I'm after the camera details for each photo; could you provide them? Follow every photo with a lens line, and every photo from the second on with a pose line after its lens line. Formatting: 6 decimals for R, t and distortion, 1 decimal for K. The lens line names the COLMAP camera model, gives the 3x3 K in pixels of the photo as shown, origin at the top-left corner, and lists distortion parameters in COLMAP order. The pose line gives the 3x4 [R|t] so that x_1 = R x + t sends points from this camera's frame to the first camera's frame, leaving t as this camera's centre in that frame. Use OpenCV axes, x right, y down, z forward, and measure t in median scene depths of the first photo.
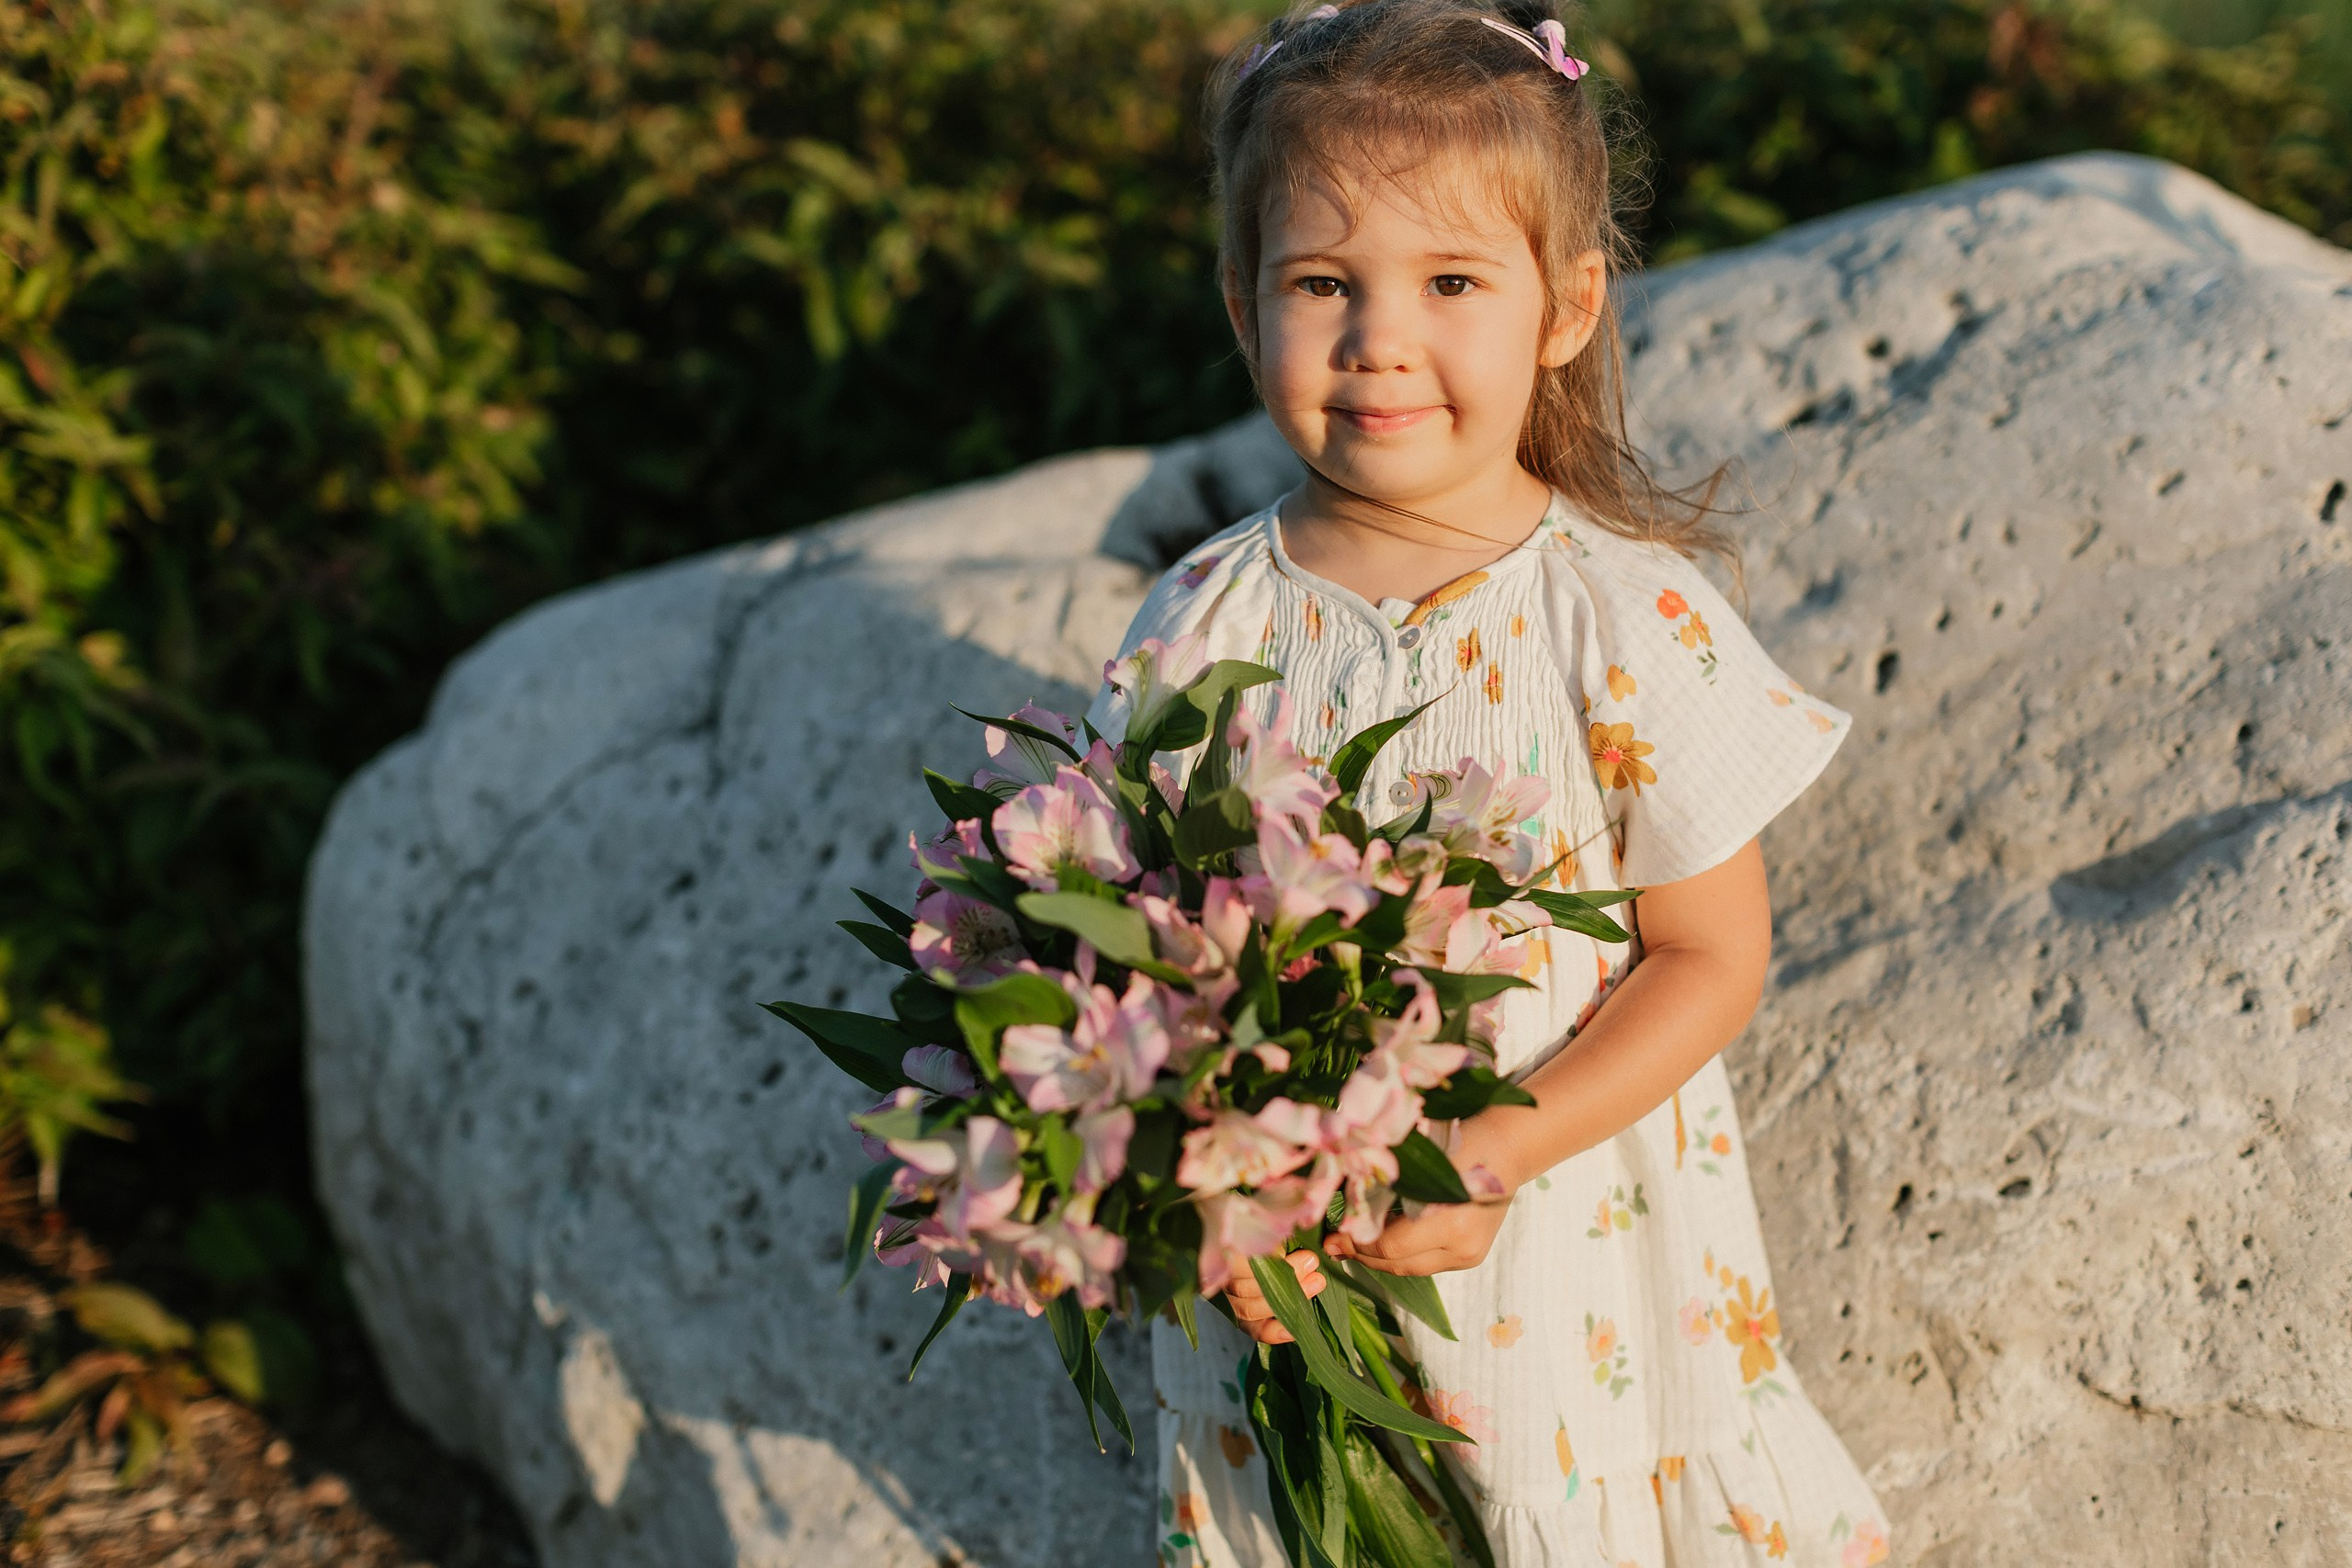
lens RADIAL K [[3368.1, 0, 1221.0], [0, 3368.1, 809.3], [0, 0, 1]] dist [0.012801, 0.000000]
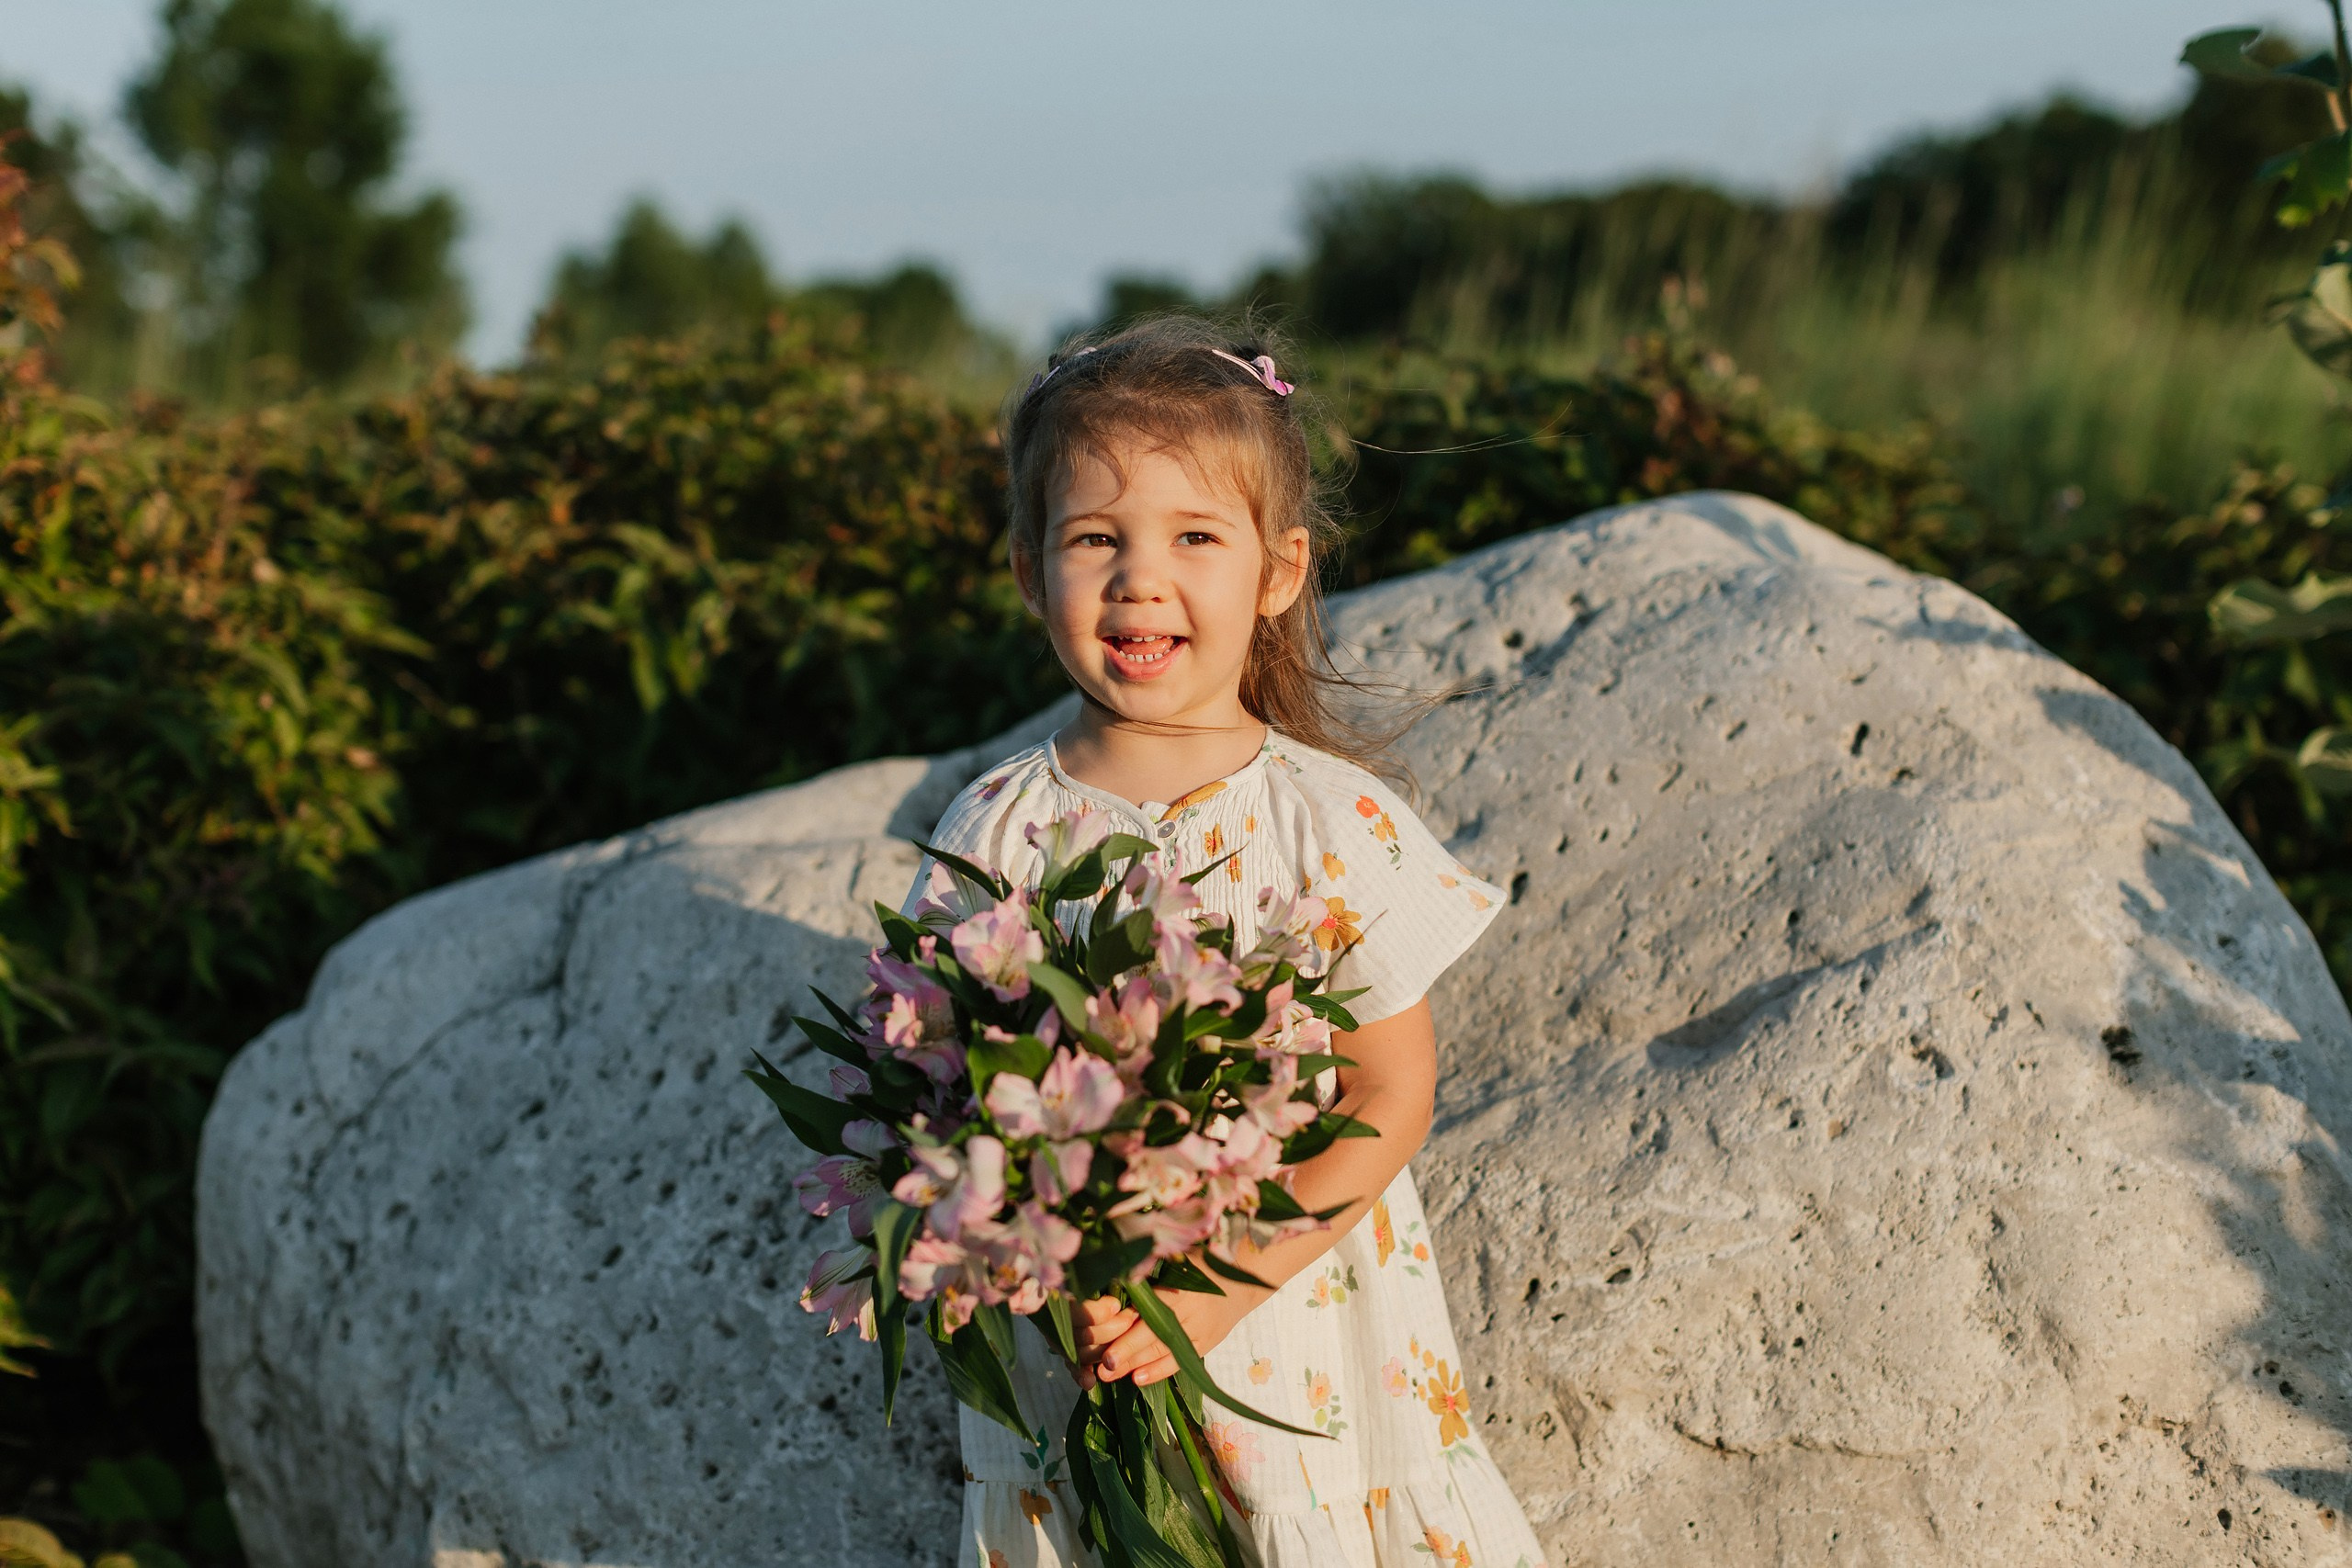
lens RADIAL K [[3368.1, 0, 1173.8], [0, 3368.1, 782.4], [0, 0, 1]] dist [0.012801, 0.000000]
pose [[0.998876, -0.020609, 0.042695, 0.016569], [0.026130, 0.990760, -0.133086, 0.072361], [-0.039558, 0.134052, 0.990184, -0.197893]]
